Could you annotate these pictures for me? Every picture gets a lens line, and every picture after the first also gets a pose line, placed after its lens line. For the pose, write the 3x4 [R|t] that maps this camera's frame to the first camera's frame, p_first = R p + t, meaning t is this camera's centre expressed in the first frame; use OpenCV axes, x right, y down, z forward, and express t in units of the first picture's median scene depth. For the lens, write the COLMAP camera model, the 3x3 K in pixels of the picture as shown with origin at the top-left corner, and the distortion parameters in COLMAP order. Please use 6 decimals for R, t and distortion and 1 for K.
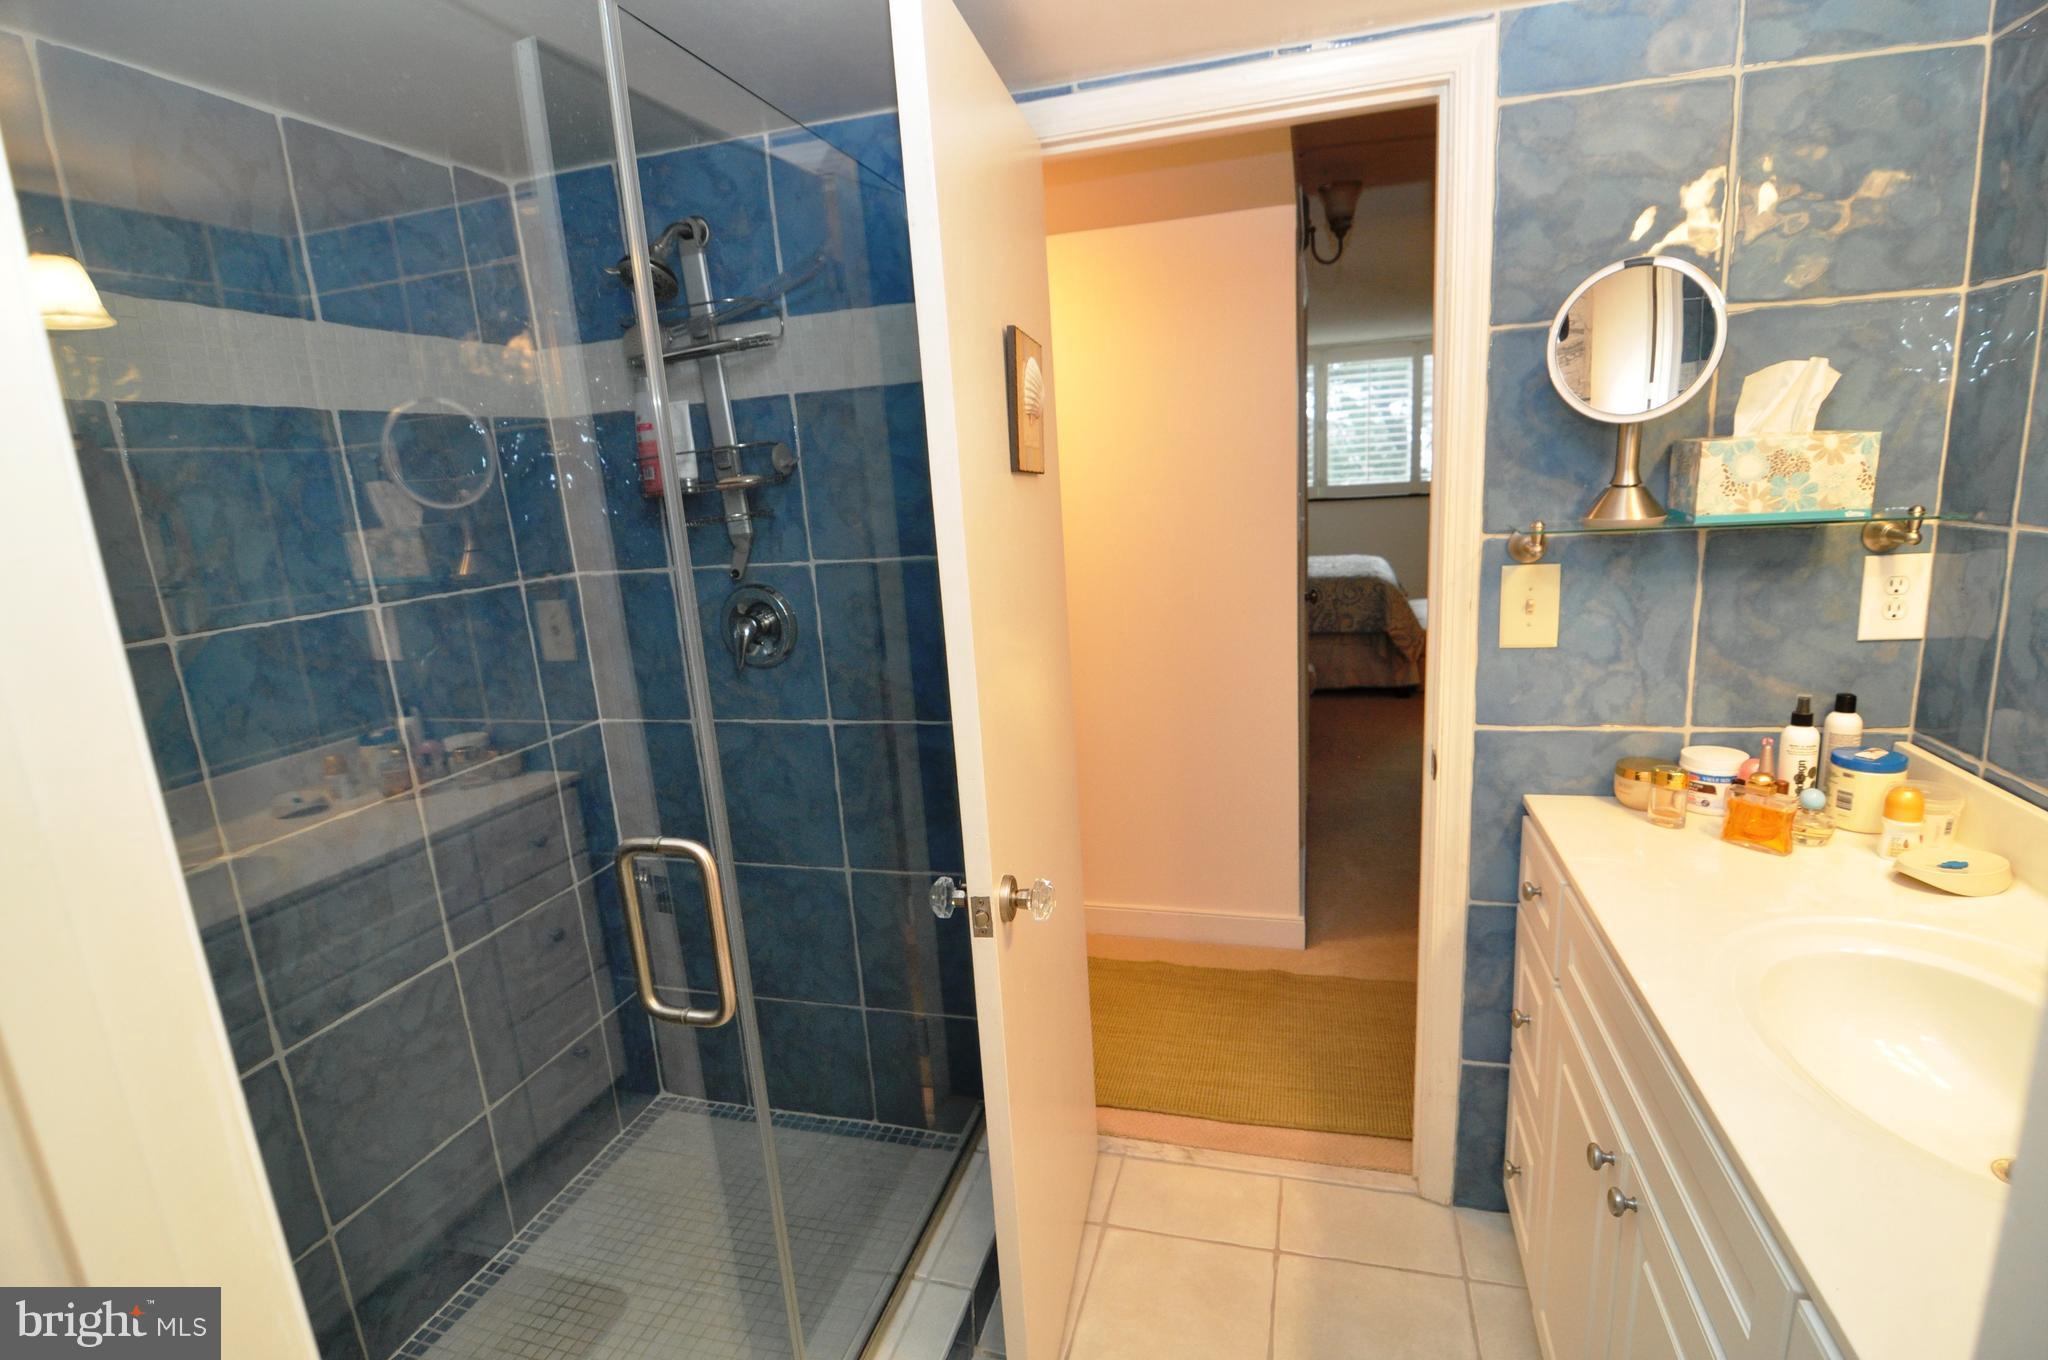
lens RADIAL K [[983.5, 0, 1030.8], [0, 983.5, 694.4], [0, 0, 1]] dist [-0.002484, -0.012758]
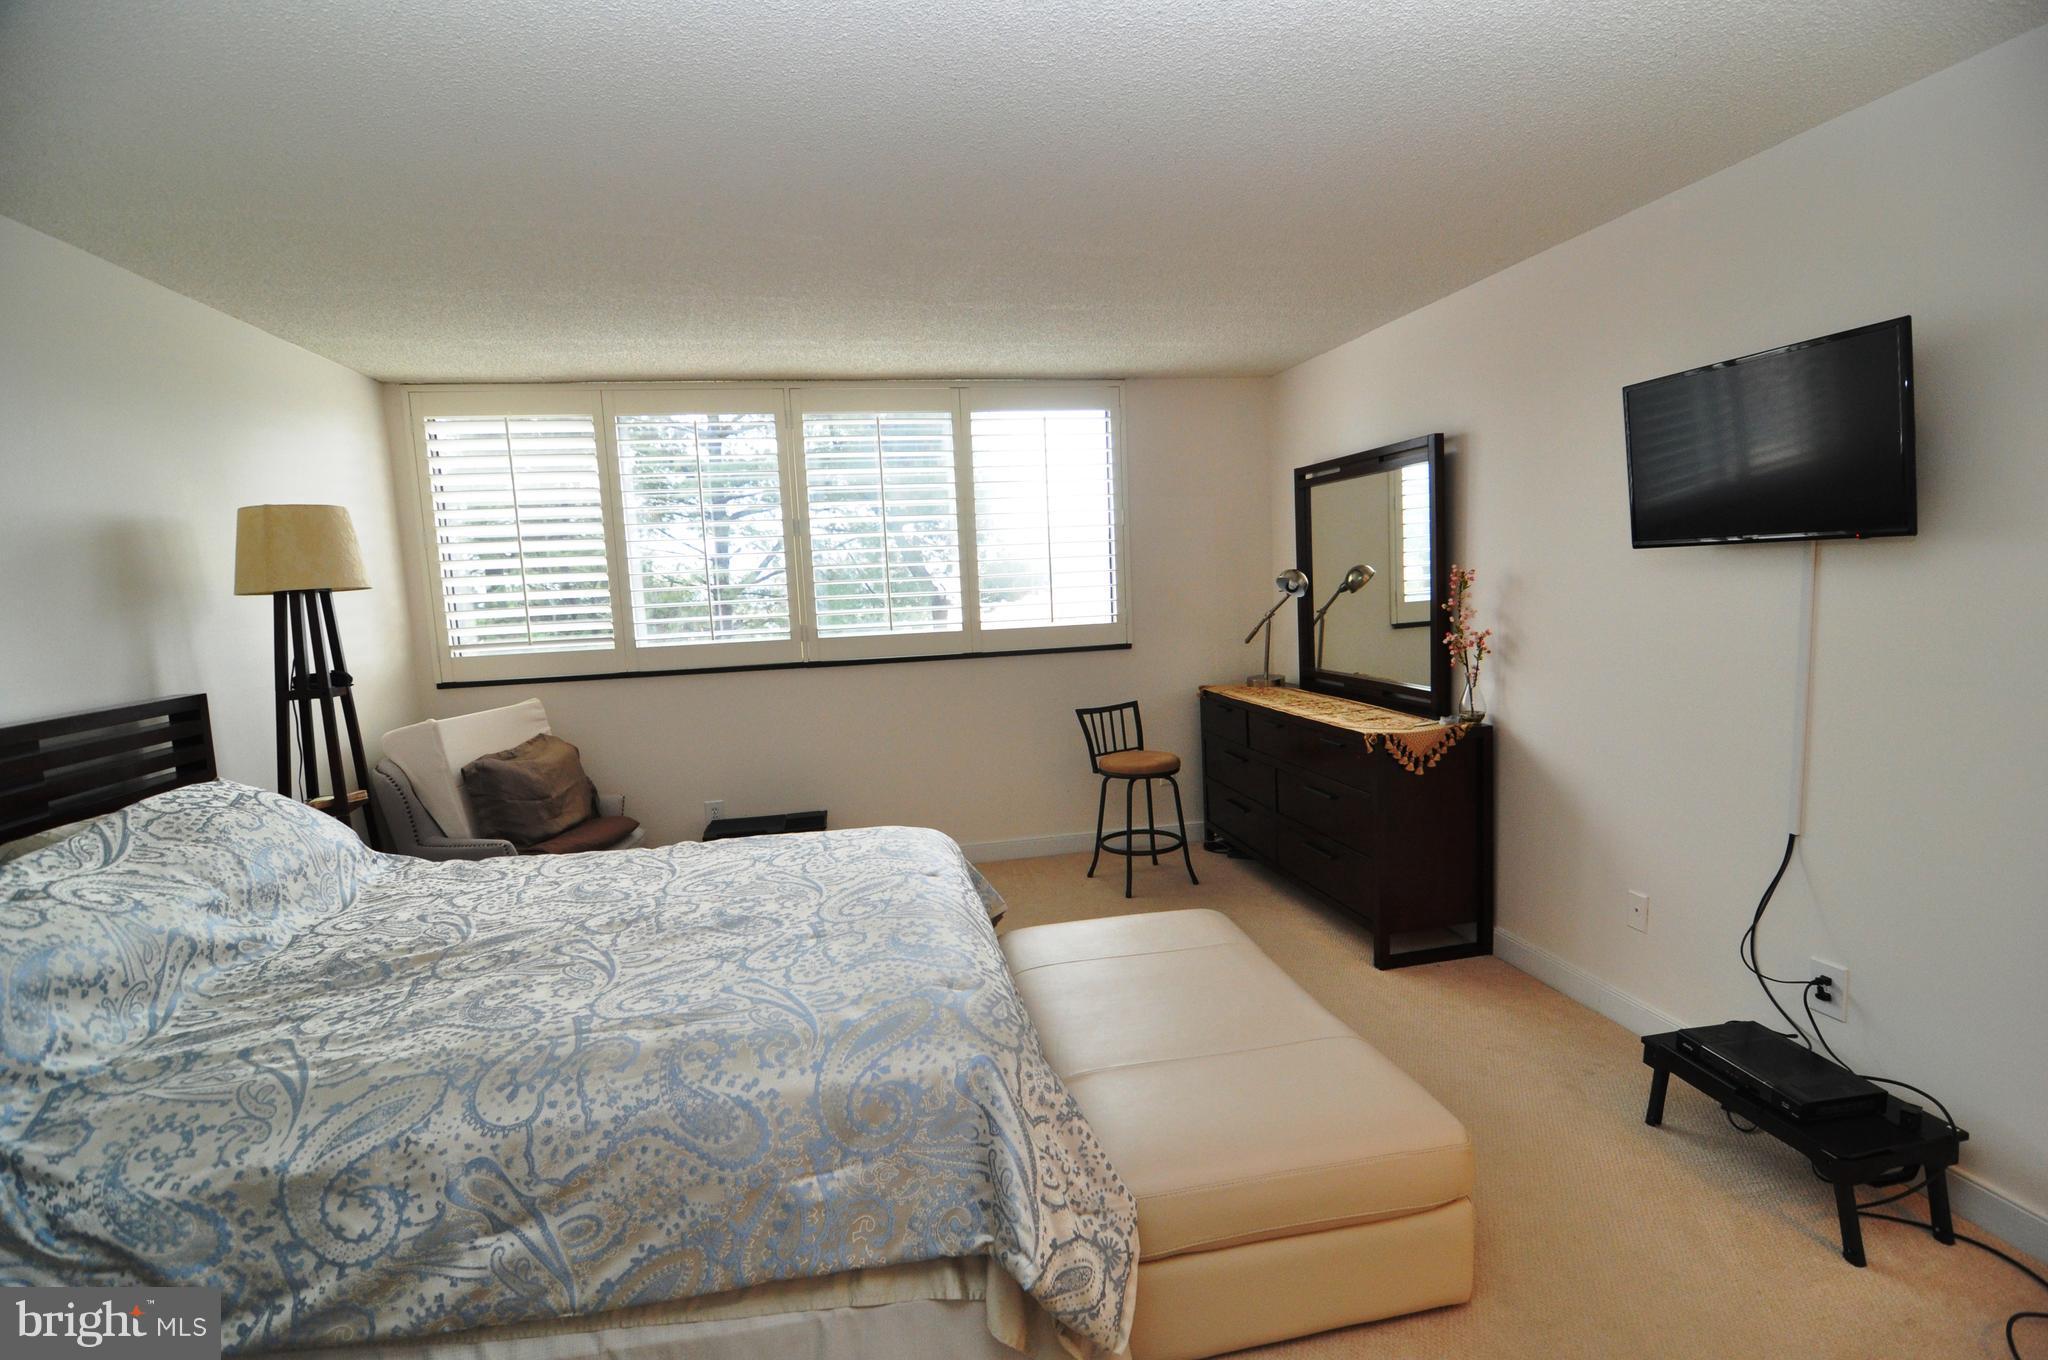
lens RADIAL K [[983.5, 0, 1030.8], [0, 983.5, 694.4], [0, 0, 1]] dist [-0.002484, -0.012758]
pose [[0.889181, -0.031241, 0.456487, 0.163482], [0.086890, 0.991041, -0.101427, -0.120274], [-0.449229, 0.129851, 0.883930, 0.489141]]
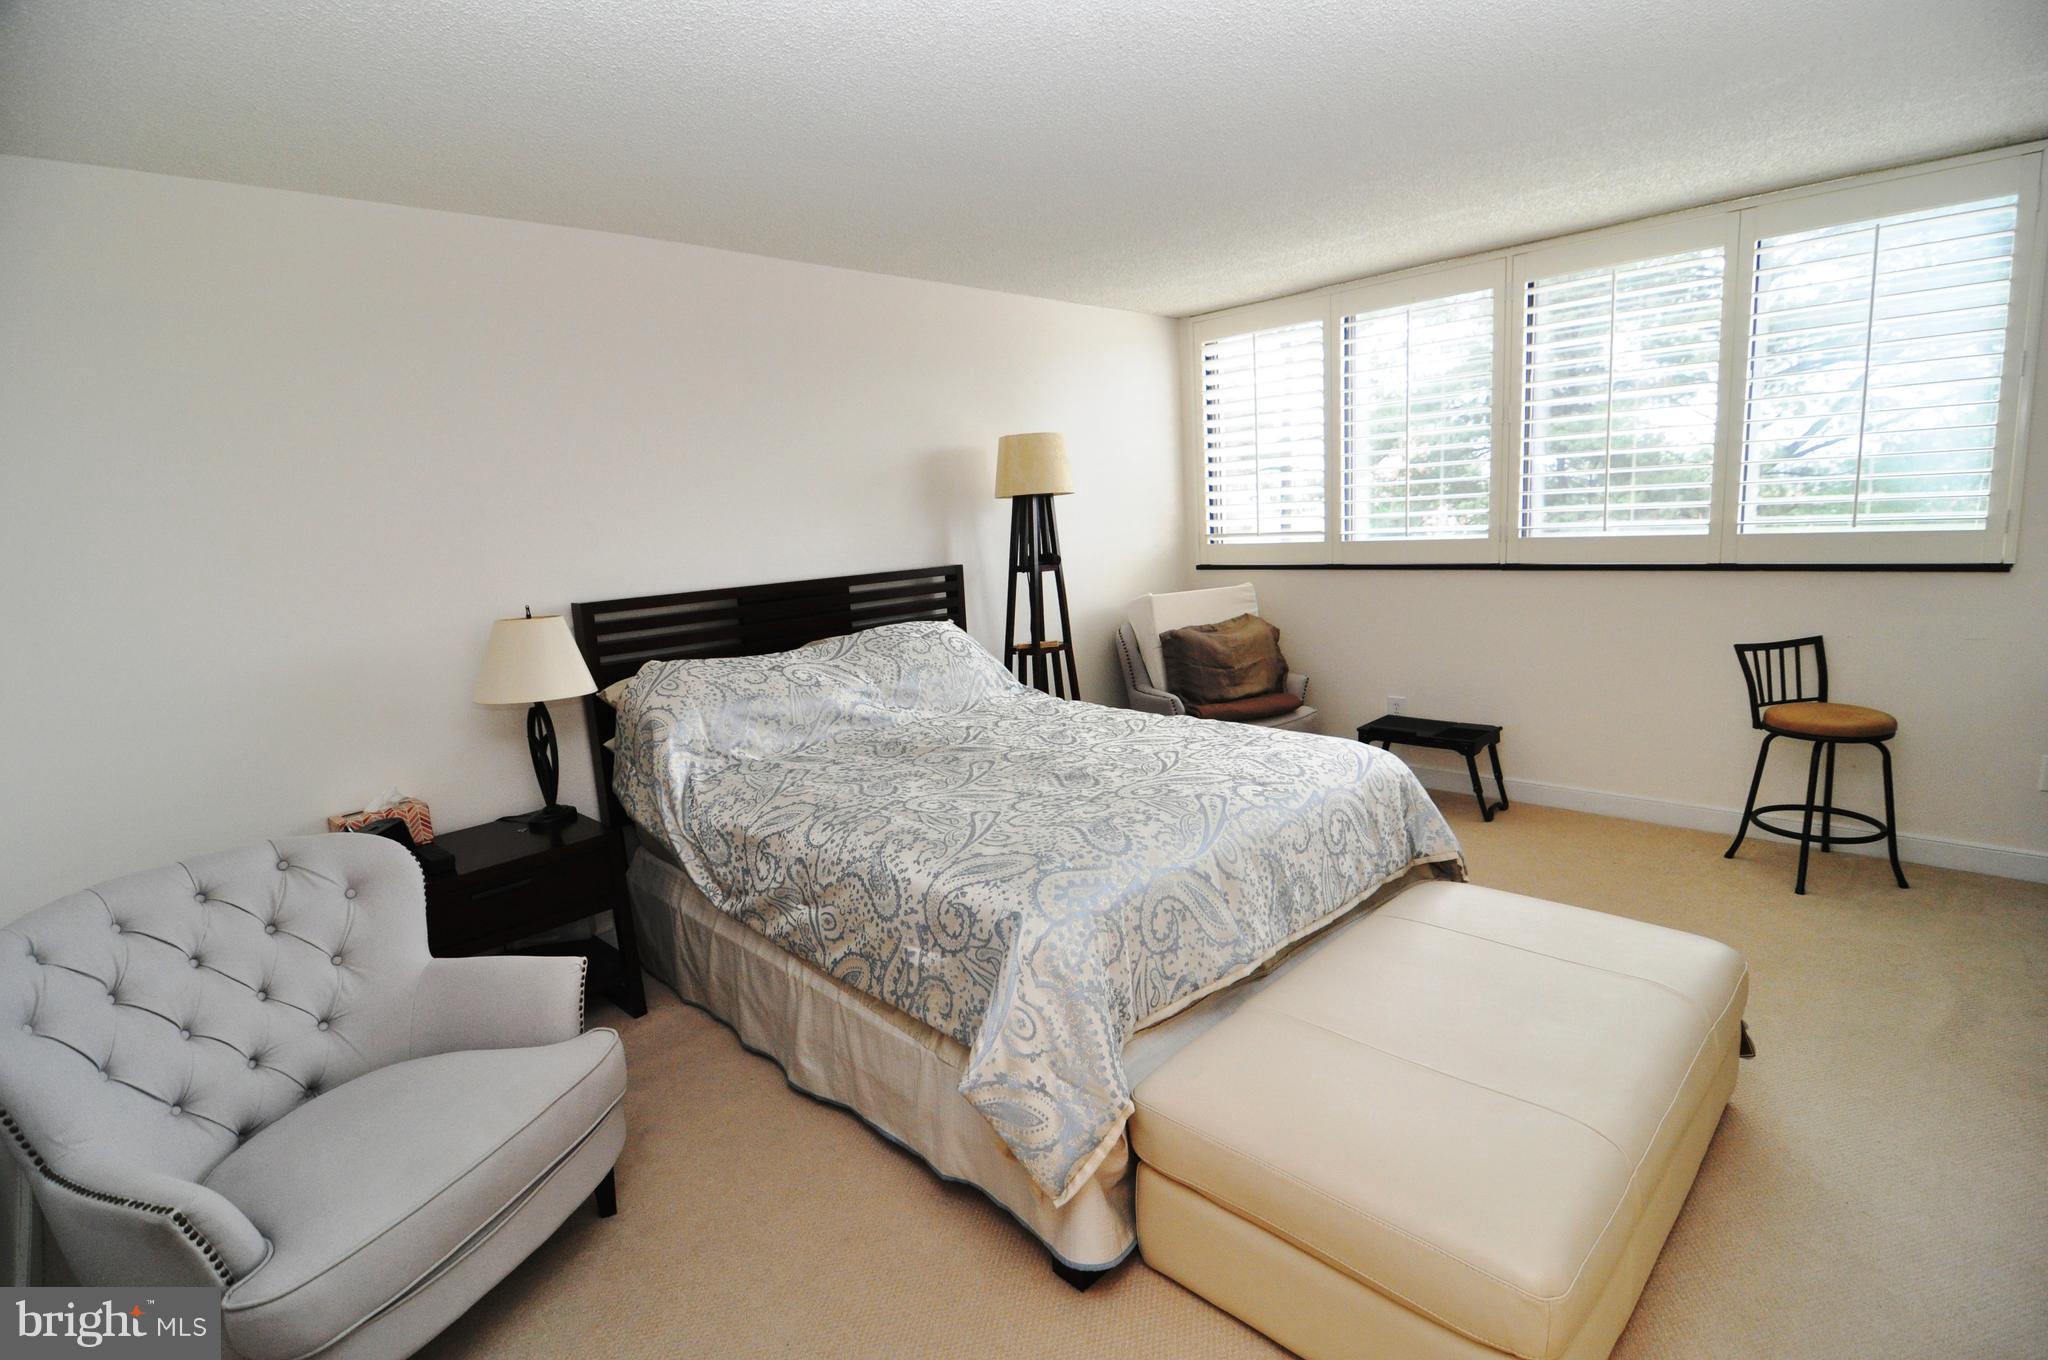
lens RADIAL K [[983.5, 0, 1030.8], [0, 983.5, 694.4], [0, 0, 1]] dist [-0.002484, -0.012758]
pose [[0.875786, 0.098710, -0.472499, 0.331480], [-0.099346, 0.994771, 0.023678, -0.125947], [0.472365, 0.026204, 0.881013, 0.473530]]
